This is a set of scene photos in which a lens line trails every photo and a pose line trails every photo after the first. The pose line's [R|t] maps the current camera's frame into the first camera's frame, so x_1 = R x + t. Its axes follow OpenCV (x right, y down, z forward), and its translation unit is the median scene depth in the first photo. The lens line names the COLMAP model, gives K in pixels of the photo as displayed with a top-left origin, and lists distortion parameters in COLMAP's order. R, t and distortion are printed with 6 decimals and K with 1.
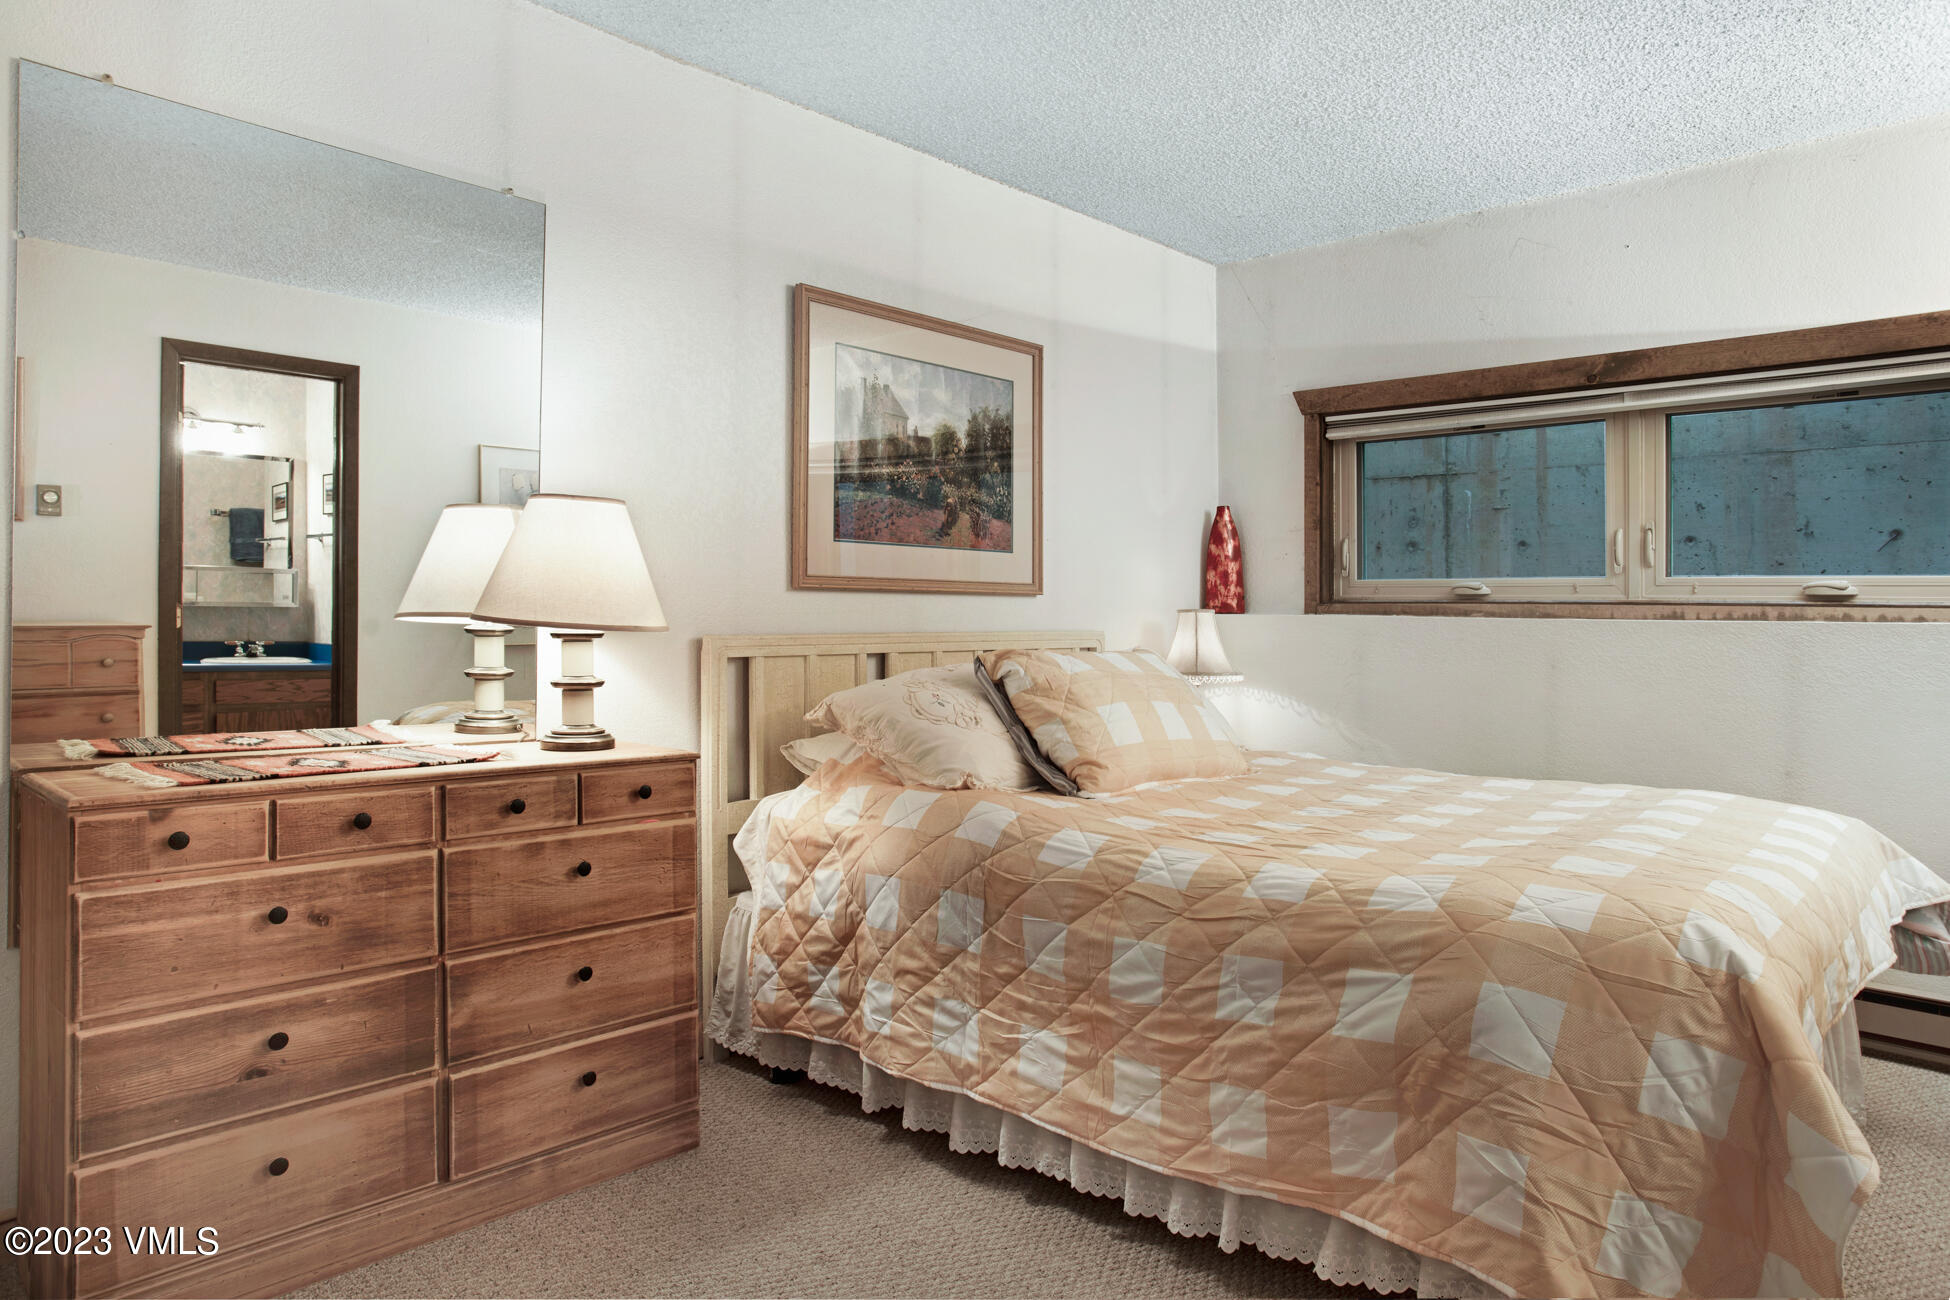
lens RADIAL K [[1218.4, 0, 976.3], [0, 1218.4, 604.5], [0, 0, 1]] dist [-0.004336, 0.000319]
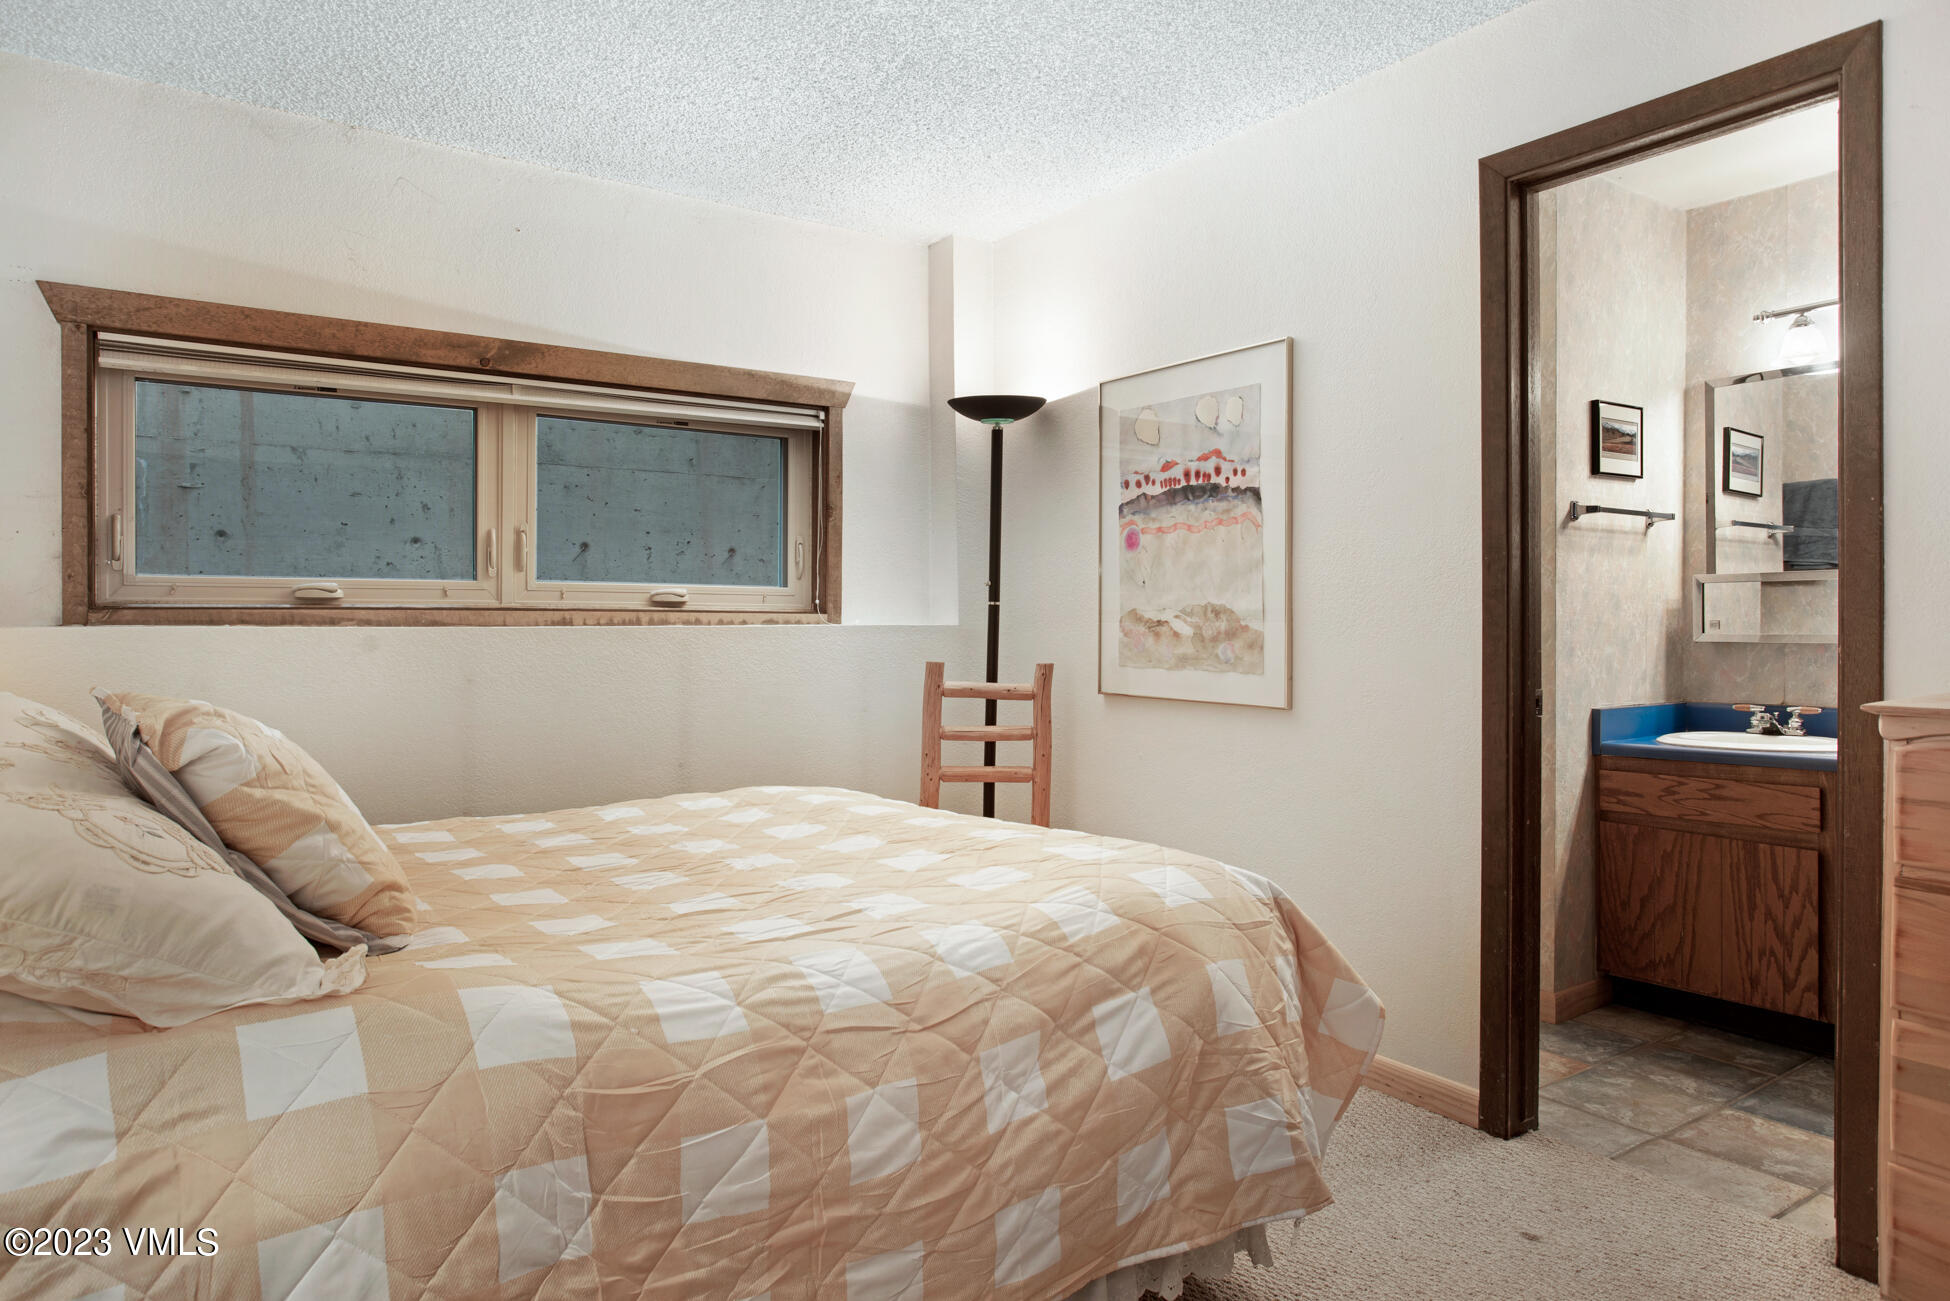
lens RADIAL K [[1243.6, 0, 975.6], [0, 1243.6, 601.6], [0, 0, 1]] dist [-0.063858, 0.056756]
pose [[0.193238, 0.002414, 0.981149, -0.350212], [-0.000796, 0.999997, -0.002303, -0.005225], [-0.981152, -0.000336, 0.193239, 0.496350]]
